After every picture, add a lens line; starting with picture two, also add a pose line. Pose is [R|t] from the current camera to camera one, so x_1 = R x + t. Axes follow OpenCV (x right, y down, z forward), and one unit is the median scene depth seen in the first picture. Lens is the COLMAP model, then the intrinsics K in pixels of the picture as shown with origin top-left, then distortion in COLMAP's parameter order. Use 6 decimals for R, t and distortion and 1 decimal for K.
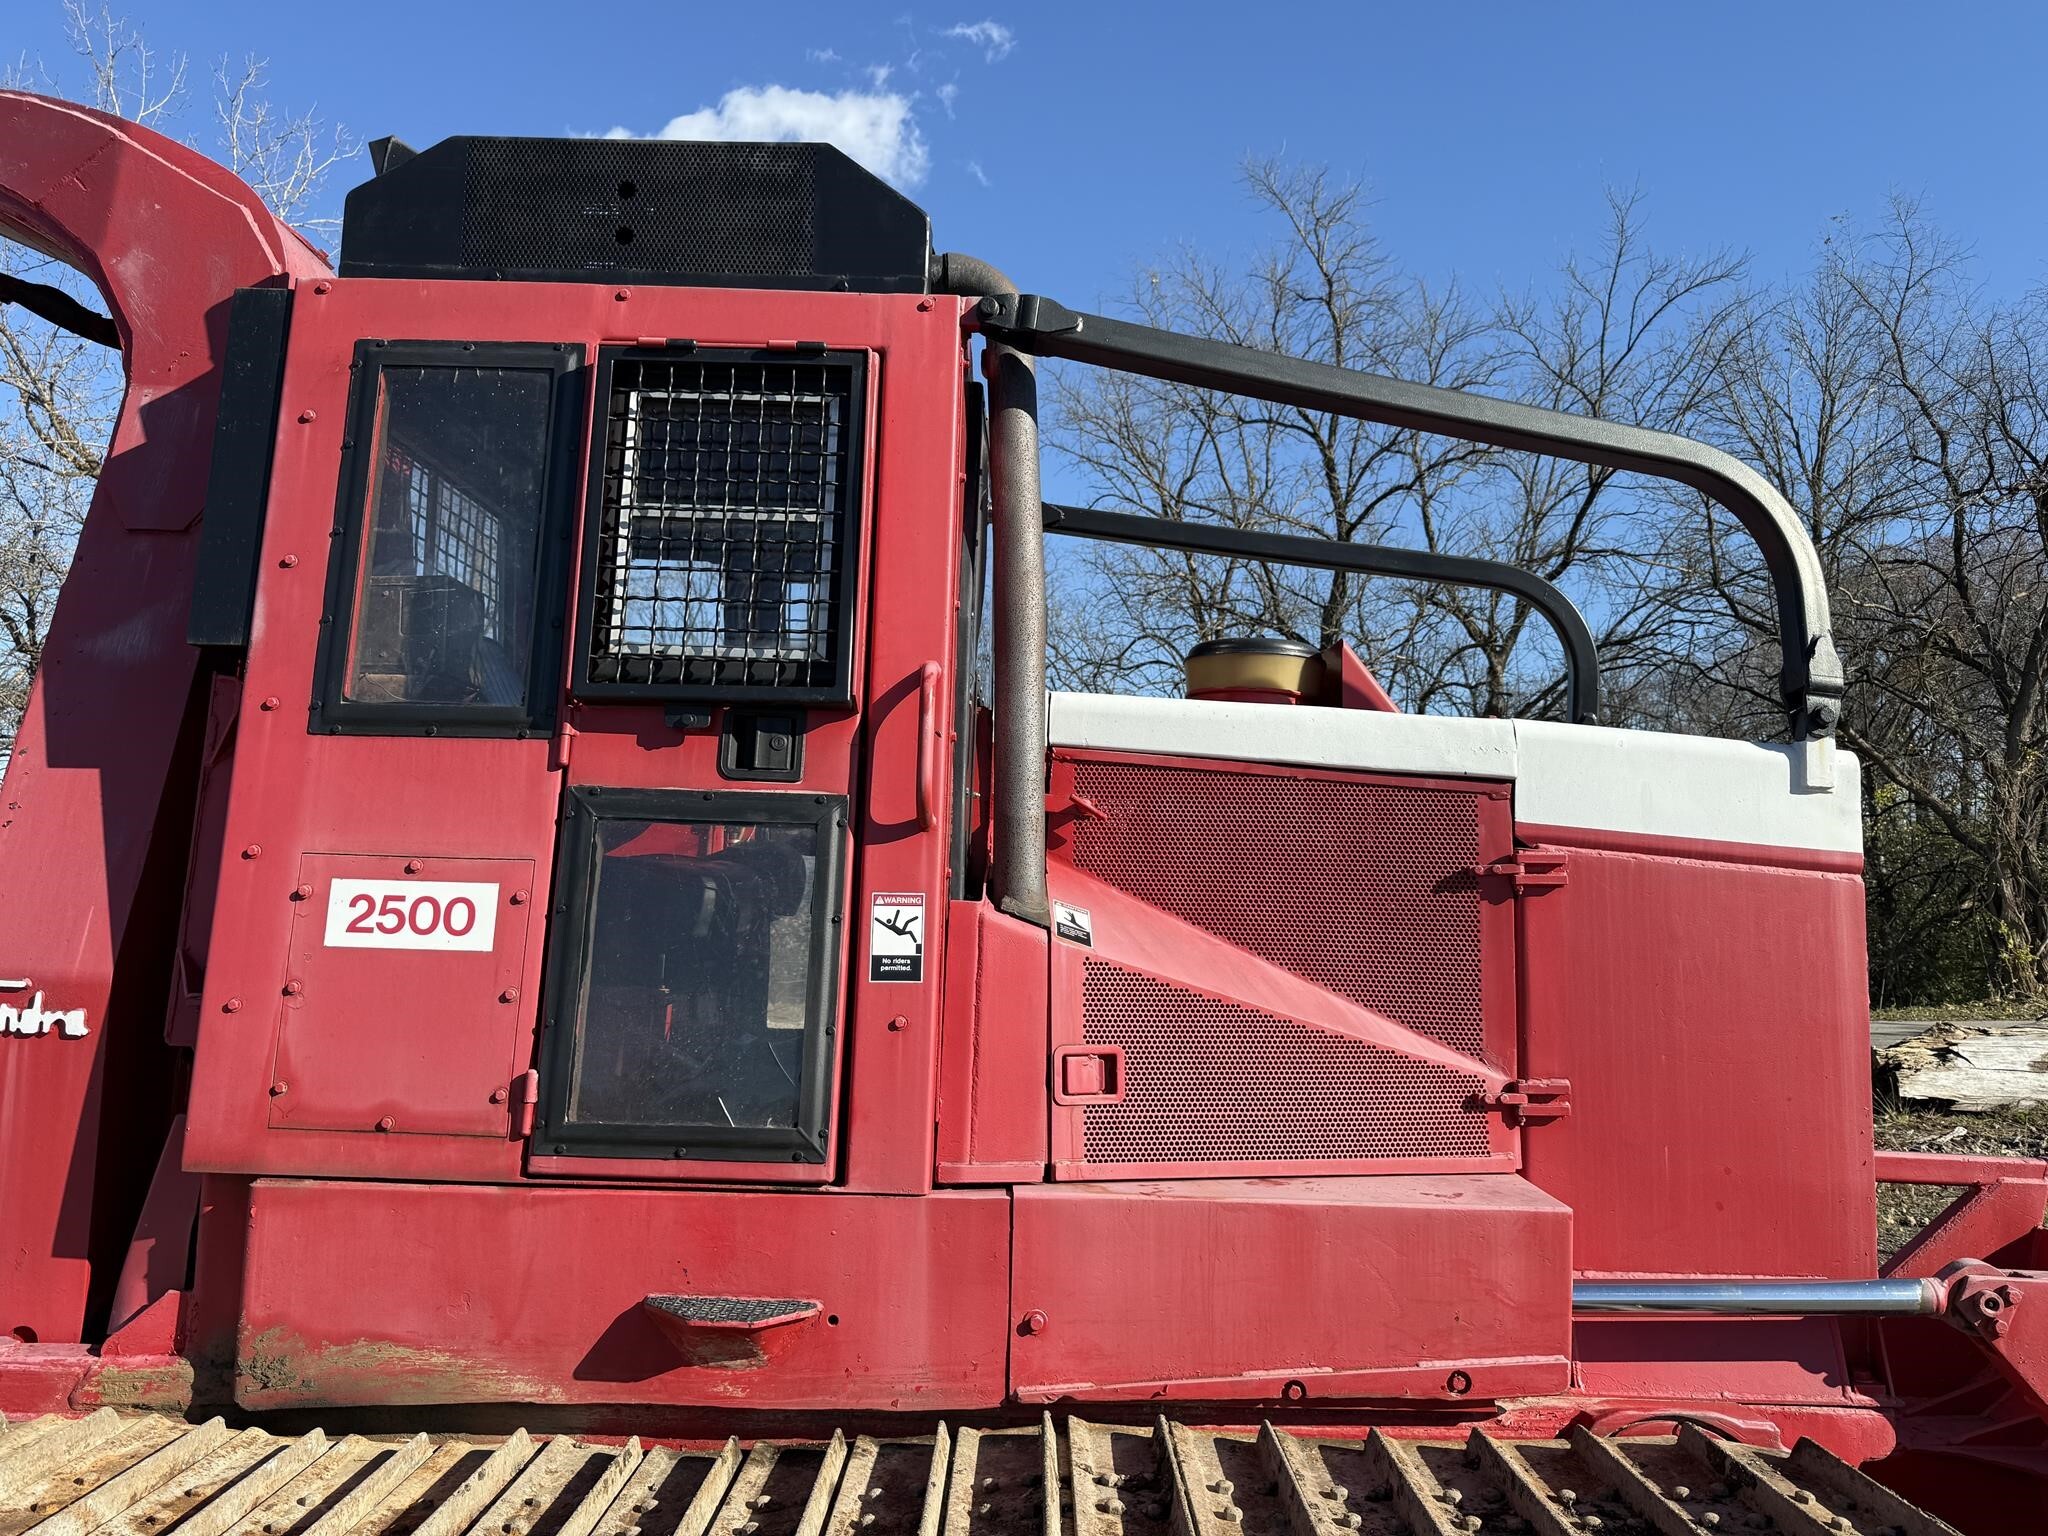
lens RADIAL K [[1434.9, 0, 1025.8], [0, 1434.9, 763.8], [0, 0, 1]] dist [0.057972, -0.087295]
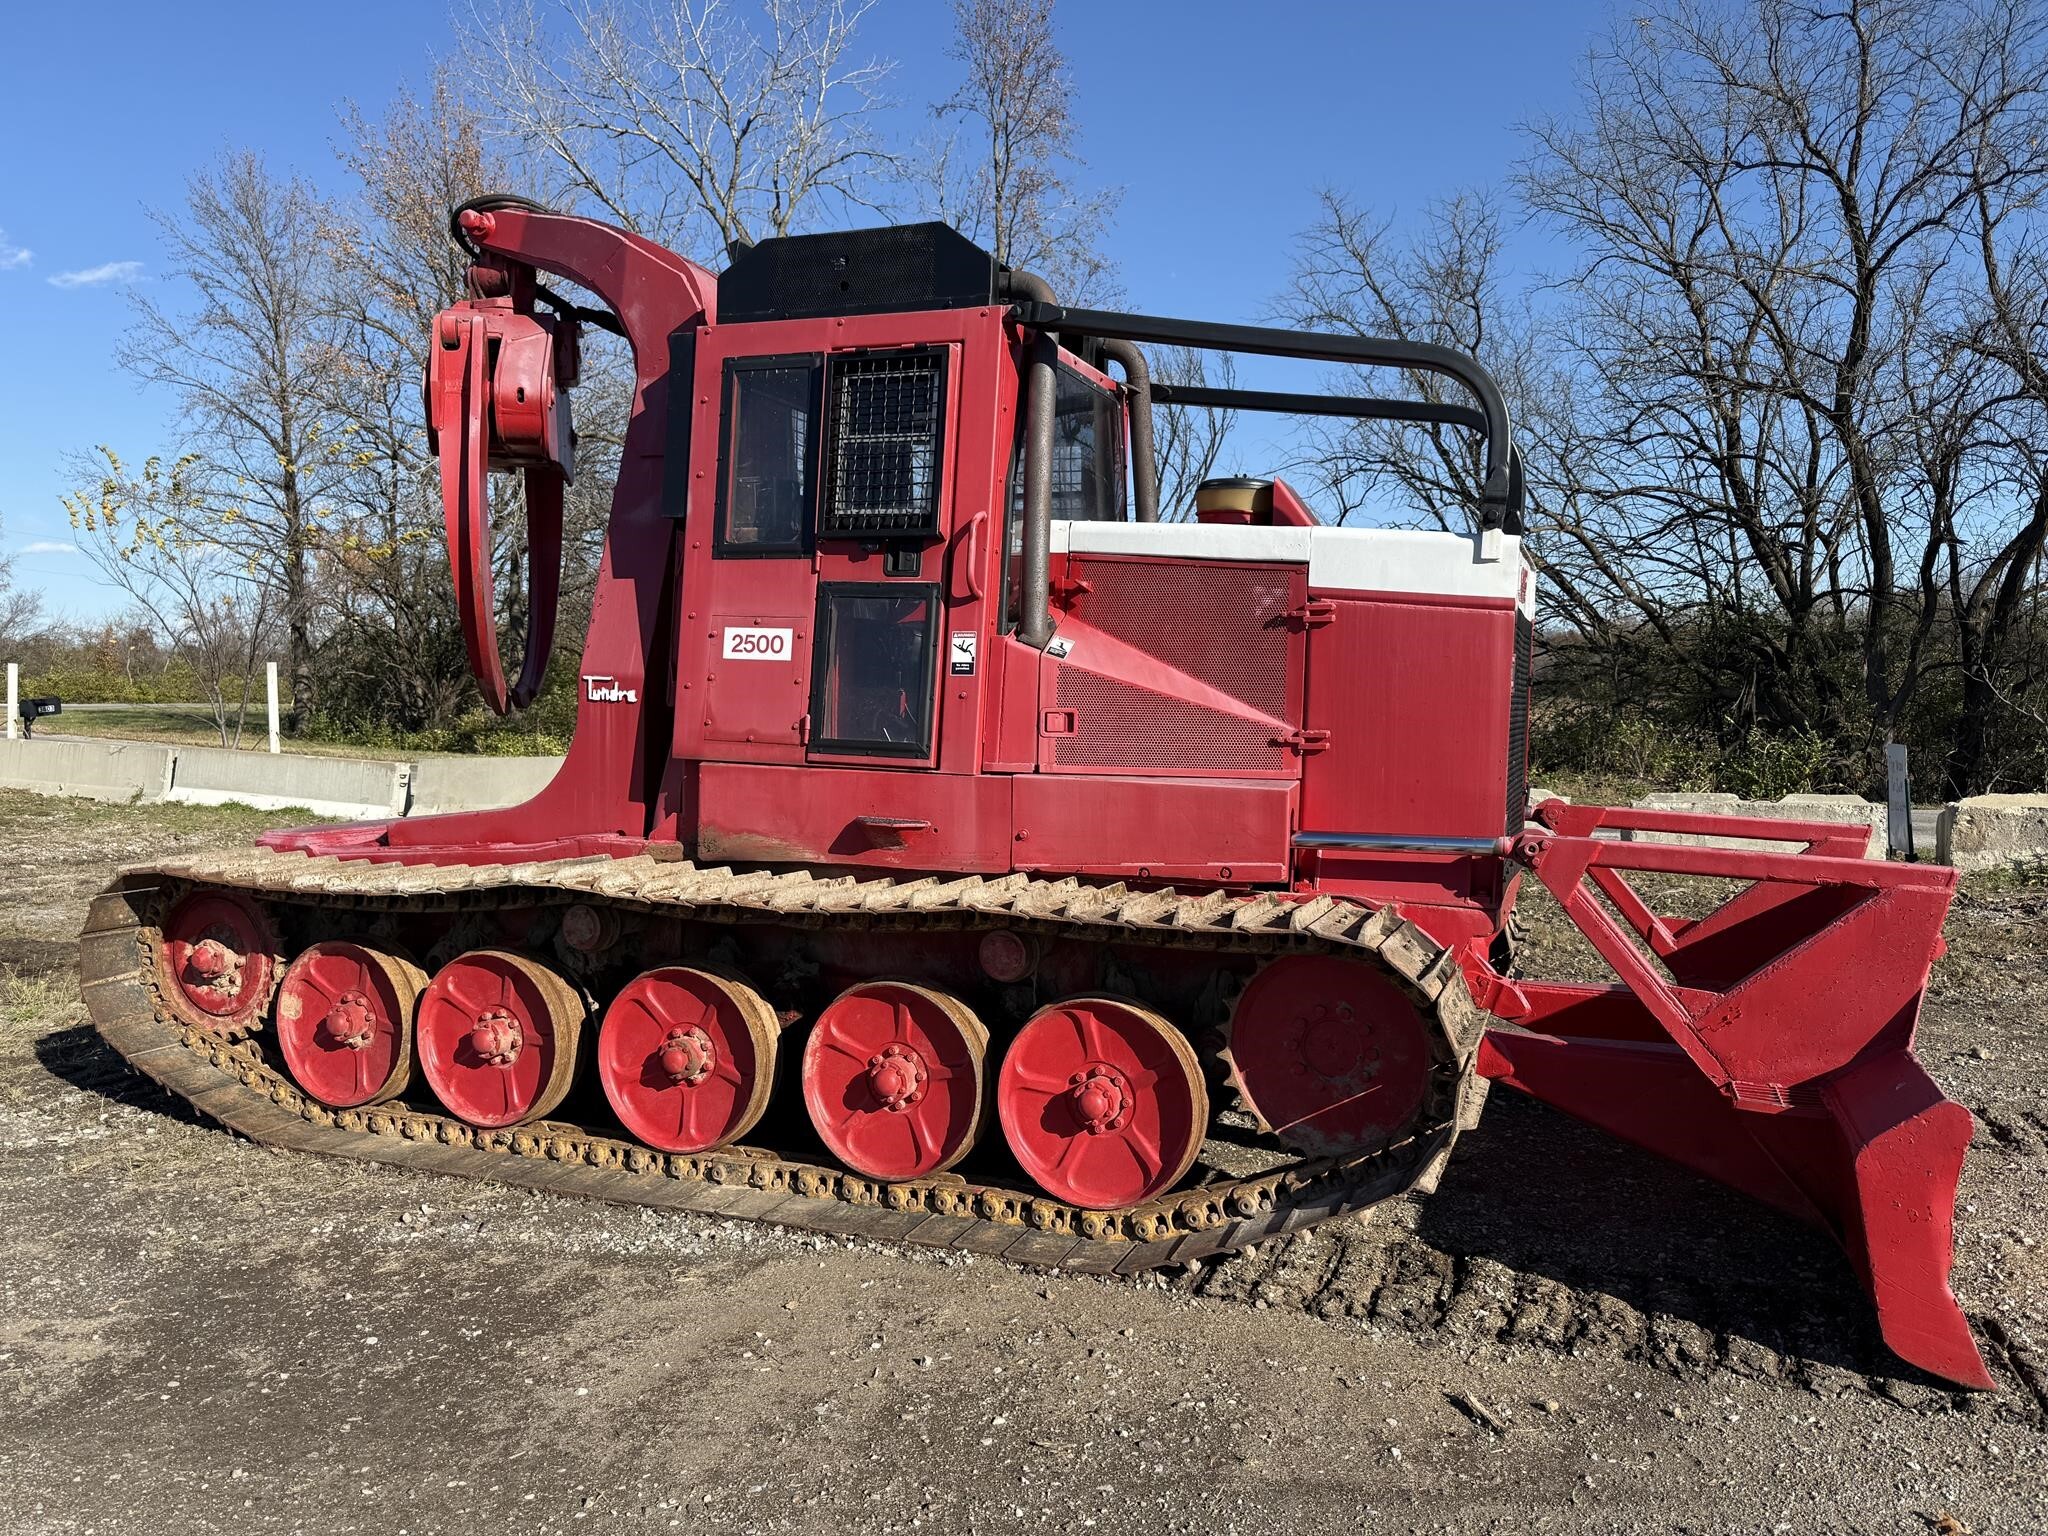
lens RADIAL K [[1418.0, 0, 1028.4], [0, 1418.0, 779.3], [0, 0, 1]] dist [0.114767, -0.173584]
pose [[0.932952, 0.021569, -0.359355, 0.672873], [0.033542, 0.988653, 0.146423, 0.007004], [0.358436, -0.148659, 0.921642, -0.784532]]
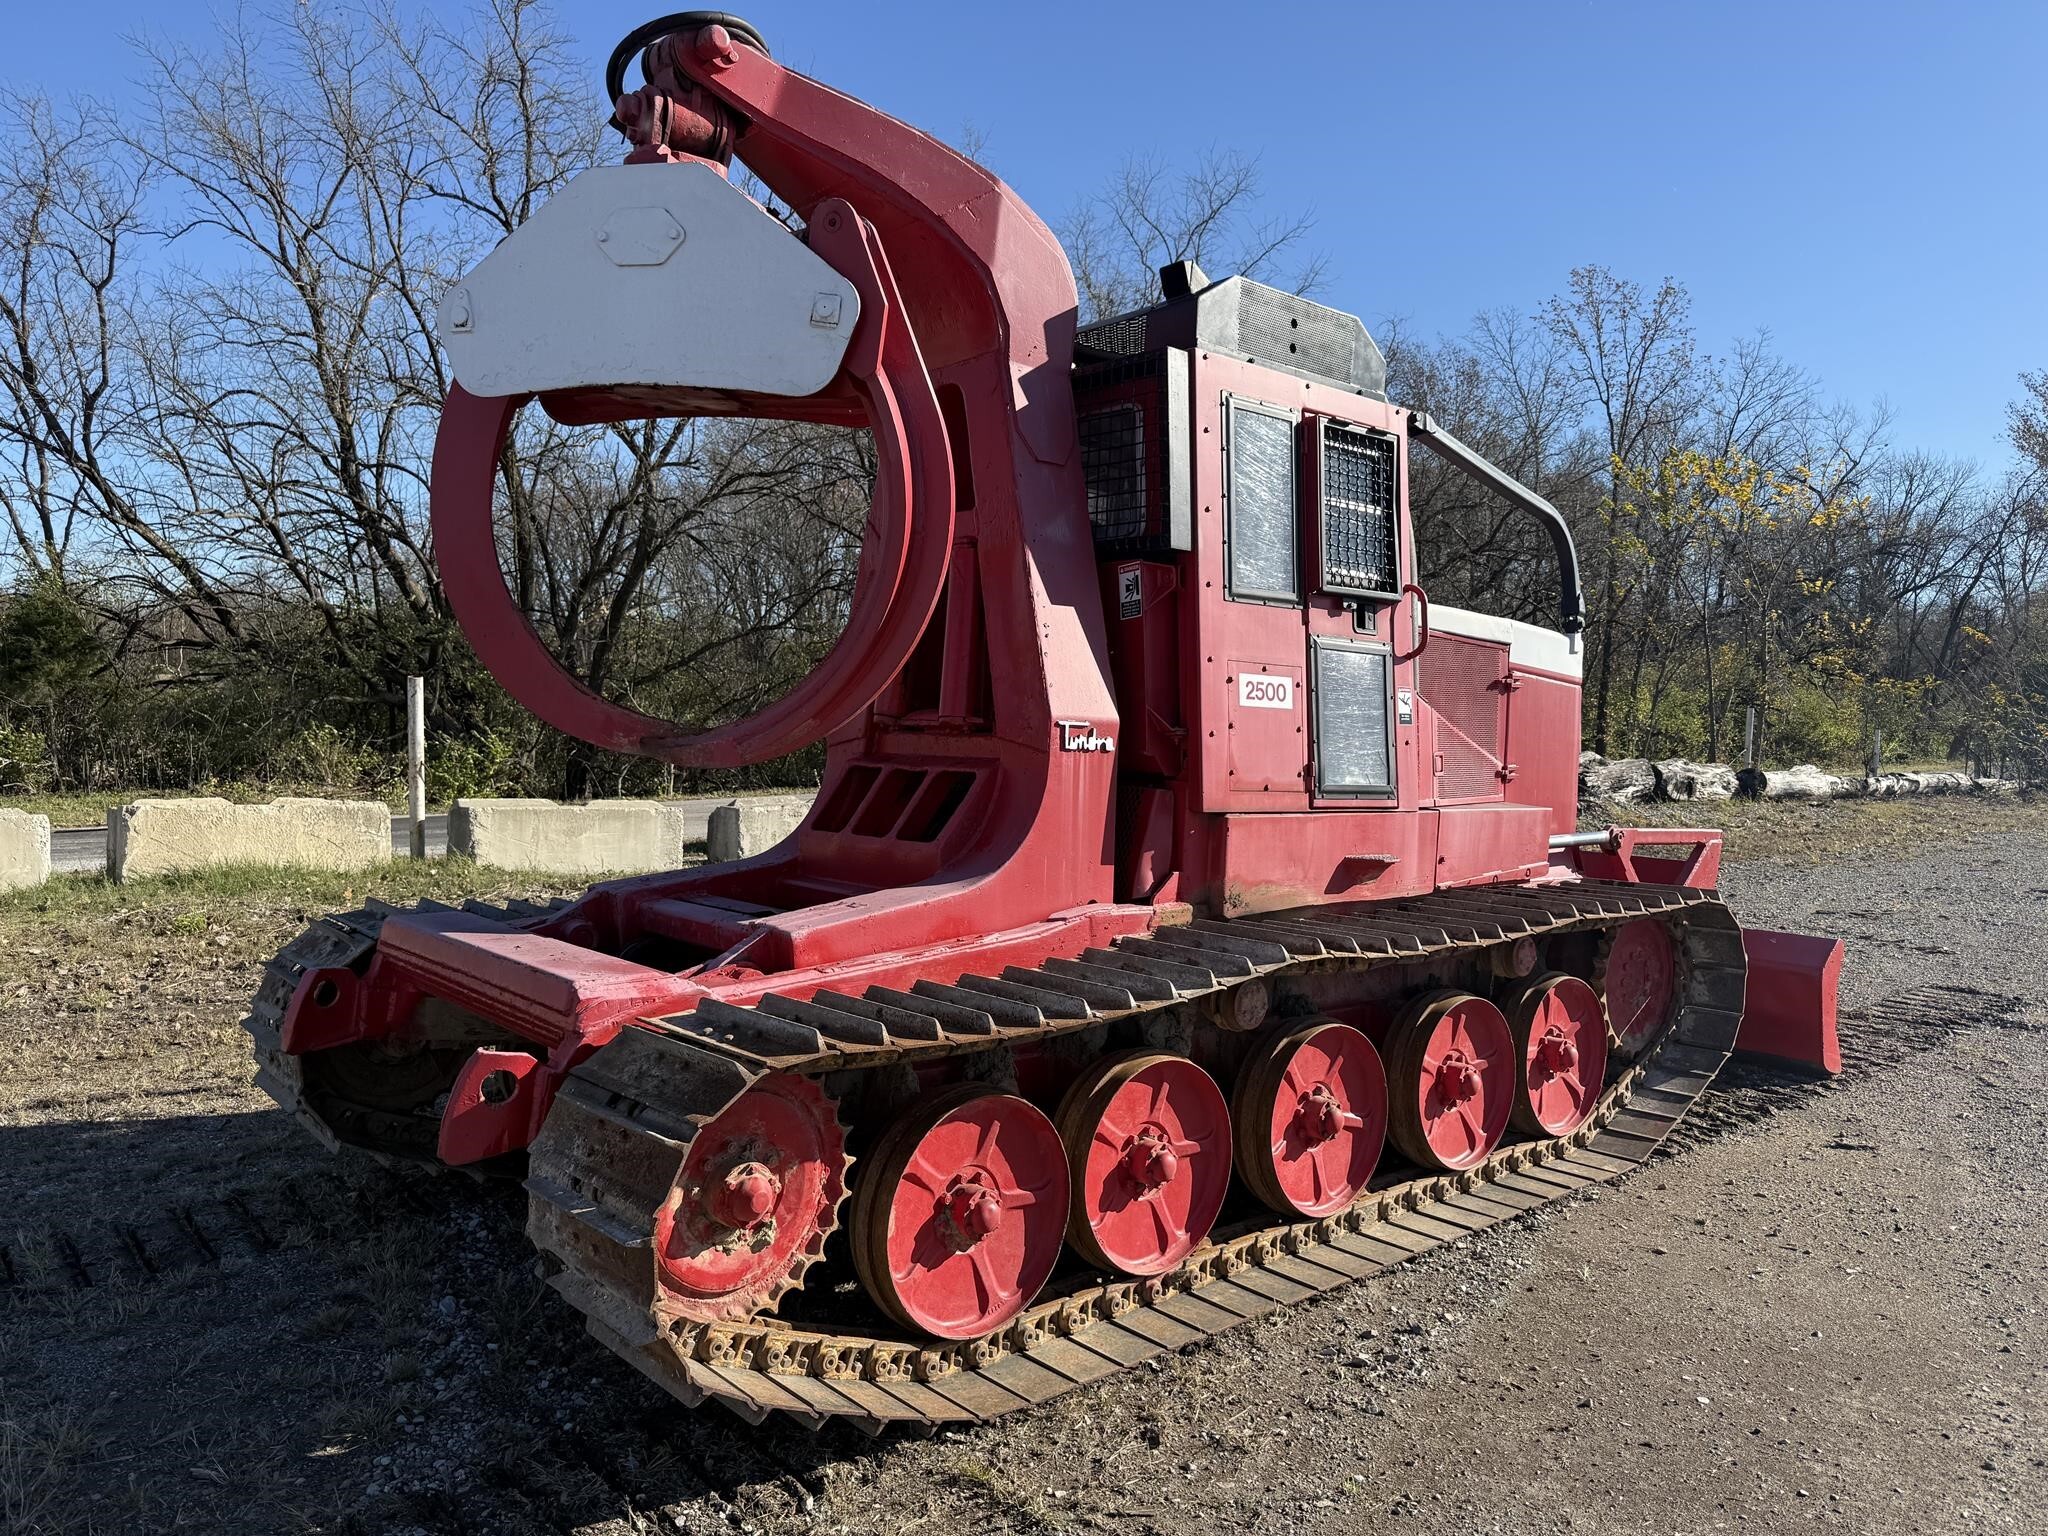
lens RADIAL K [[1413.7, 0, 1030.2], [0, 1413.7, 772.1], [0, 0, 1]] dist [0.116237, -0.172600]
pose [[0.756127, -0.016737, 0.654211, -1.929087], [-0.080030, 0.989805, 0.117820, 0.004497], [-0.649513, -0.141443, 0.747078, -0.321831]]
